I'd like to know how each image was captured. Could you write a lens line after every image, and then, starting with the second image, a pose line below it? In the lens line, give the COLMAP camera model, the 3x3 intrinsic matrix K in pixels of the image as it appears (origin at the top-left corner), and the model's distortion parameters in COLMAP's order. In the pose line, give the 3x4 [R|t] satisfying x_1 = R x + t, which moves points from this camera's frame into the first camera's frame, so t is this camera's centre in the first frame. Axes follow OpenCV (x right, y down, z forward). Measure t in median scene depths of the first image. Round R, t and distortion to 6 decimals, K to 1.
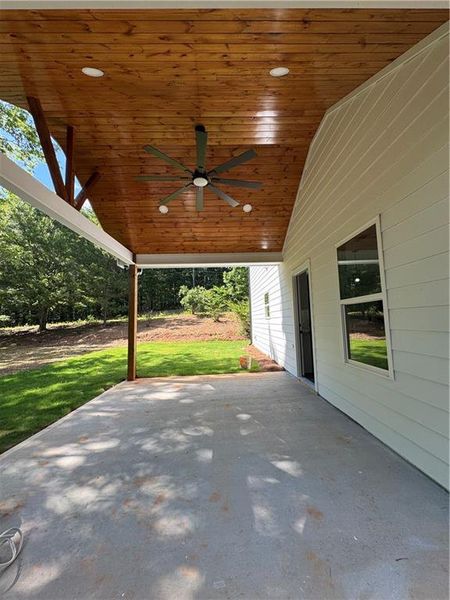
lens RADIAL K [[242.6, 0, 225.0], [0, 242.6, 300.0], [0, 0, 1]] dist [0.002446, 0.000088]
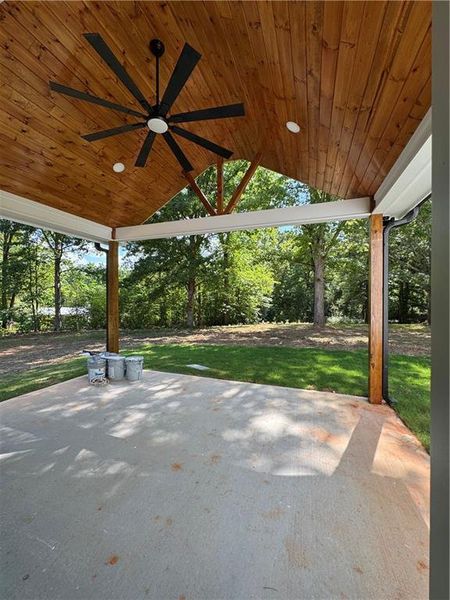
lens RADIAL K [[242.6, 0, 225.0], [0, 242.6, 300.0], [0, 0, 1]] dist [0.002446, 0.000088]
pose [[-0.354638, 0.036898, -0.934275, 0.576629], [0.086816, 0.996204, 0.006389, 0.049345], [0.930965, -0.078844, -0.356495, 1.565659]]
